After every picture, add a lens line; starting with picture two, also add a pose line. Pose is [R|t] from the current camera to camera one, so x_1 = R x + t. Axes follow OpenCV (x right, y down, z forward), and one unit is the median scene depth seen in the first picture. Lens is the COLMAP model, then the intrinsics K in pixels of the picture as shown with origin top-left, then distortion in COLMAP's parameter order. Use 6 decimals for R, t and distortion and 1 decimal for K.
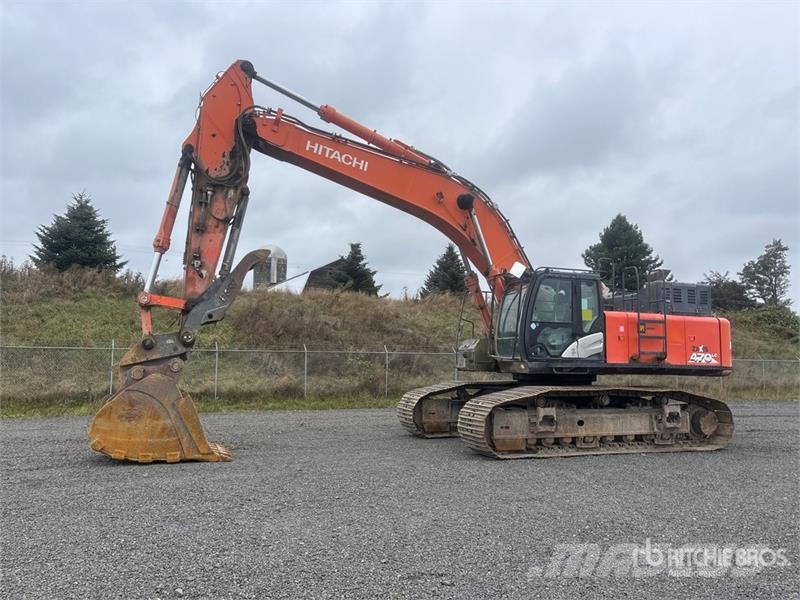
lens RADIAL K [[586.5, 0, 400.0], [0, 586.5, 300.0], [0, 0, 1]] dist [0.064633, -0.049656]
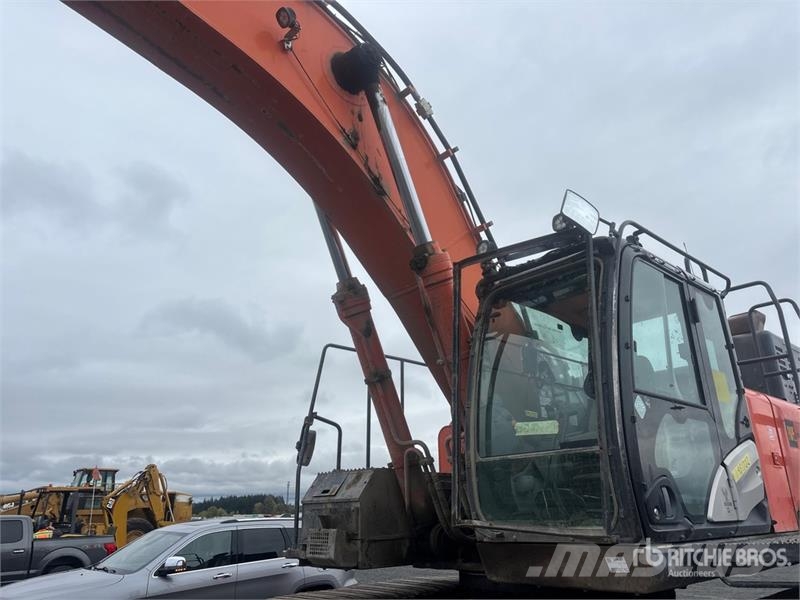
lens RADIAL K [[586.5, 0, 400.0], [0, 586.5, 300.0], [0, 0, 1]] dist [0.064633, -0.049656]
pose [[0.919520, 0.088435, 0.382966, 0.008870], [0.000511, 0.974089, -0.226166, 0.054934], [-0.393043, 0.208160, 0.895649, 0.735114]]
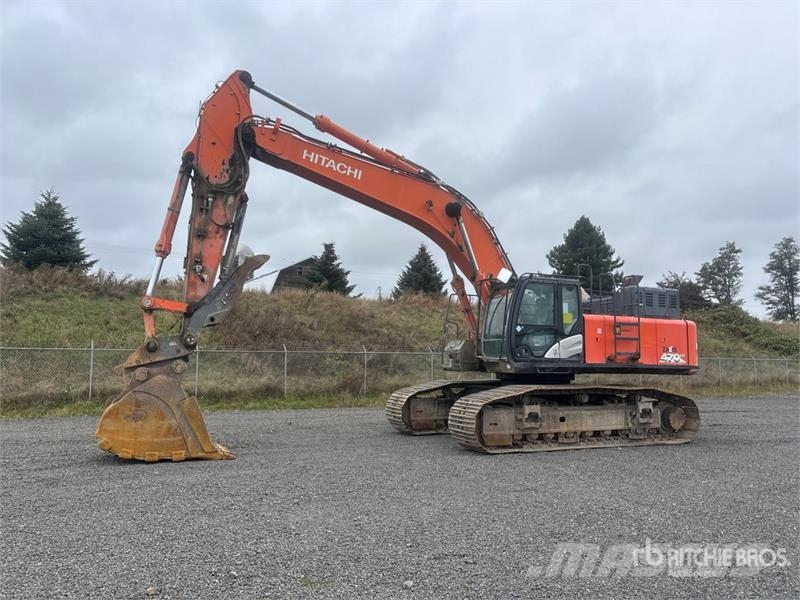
lens RADIAL K [[586.5, 0, 400.0], [0, 586.5, 300.0], [0, 0, 1]] dist [0.064633, -0.049656]
pose [[0.998335, 0.002998, 0.057602, -0.045872], [-0.003139, 0.999992, 0.002347, -0.008521], [-0.057595, -0.002524, 0.998337, -0.043795]]
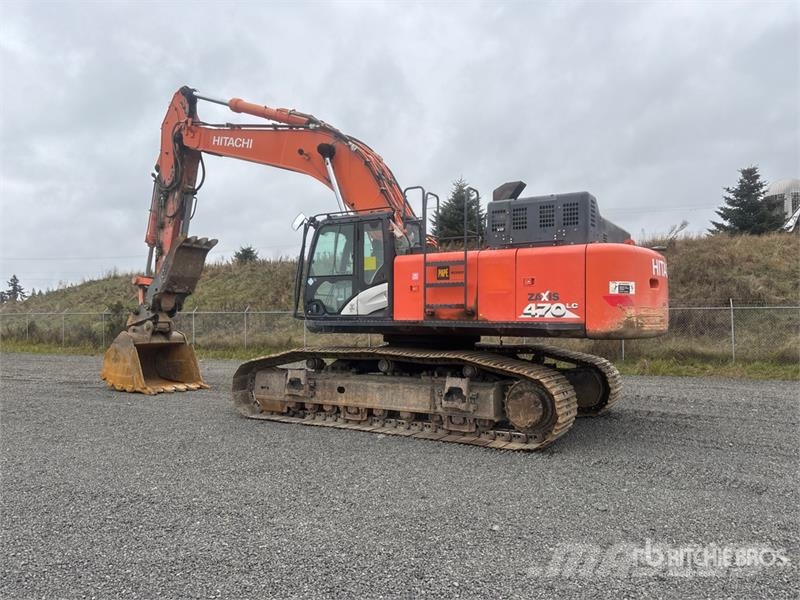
lens RADIAL K [[586.5, 0, 400.0], [0, 586.5, 300.0], [0, 0, 1]] dist [0.064633, -0.049656]
pose [[0.623099, -0.036632, -0.781285, 0.961740], [0.090914, 0.995524, 0.025830, 0.058178], [0.776842, -0.087125, 0.623640, 0.504476]]
